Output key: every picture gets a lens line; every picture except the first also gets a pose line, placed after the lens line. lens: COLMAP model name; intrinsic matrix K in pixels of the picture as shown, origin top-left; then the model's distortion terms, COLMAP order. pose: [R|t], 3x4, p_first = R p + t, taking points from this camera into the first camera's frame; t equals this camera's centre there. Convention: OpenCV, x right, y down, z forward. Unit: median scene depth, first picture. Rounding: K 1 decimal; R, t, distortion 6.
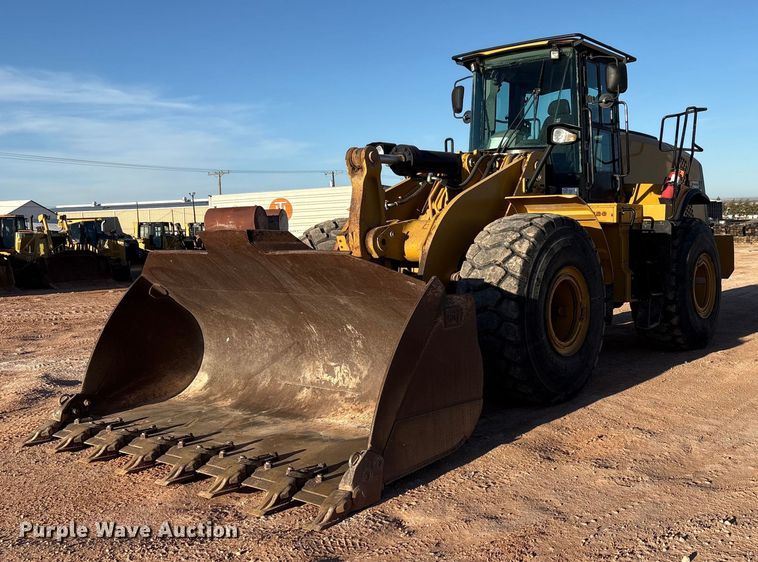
lens RADIAL K [[784.1, 0, 454.1], [0, 784.1, 280.0], [0, 0, 1]] dist [0.012510, -0.000526]
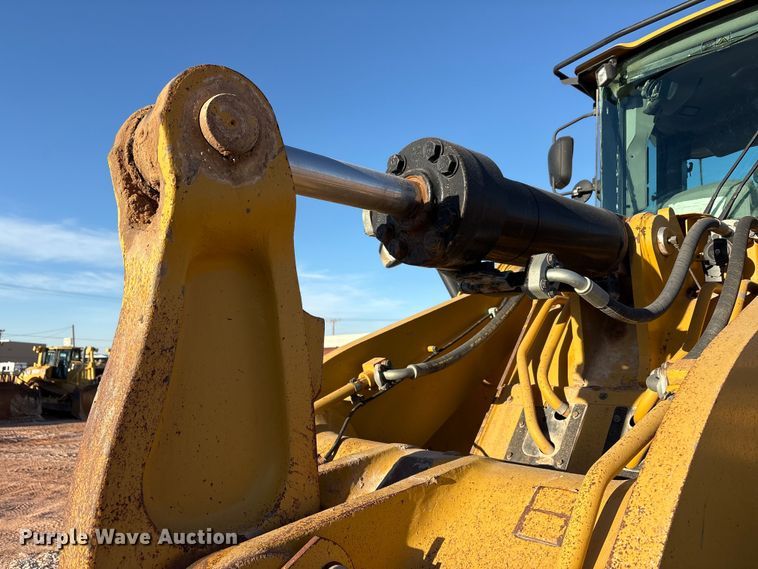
lens RADIAL K [[571.1, 0, 379.0], [0, 571.1, 284.5], [0, 0, 1]] dist [0.052899, -0.067226]
pose [[0.975550, -0.005768, -0.219703, -0.039960], [-0.038445, 0.979763, -0.196434, -0.090268], [0.216390, 0.200078, 0.955586, 0.817587]]
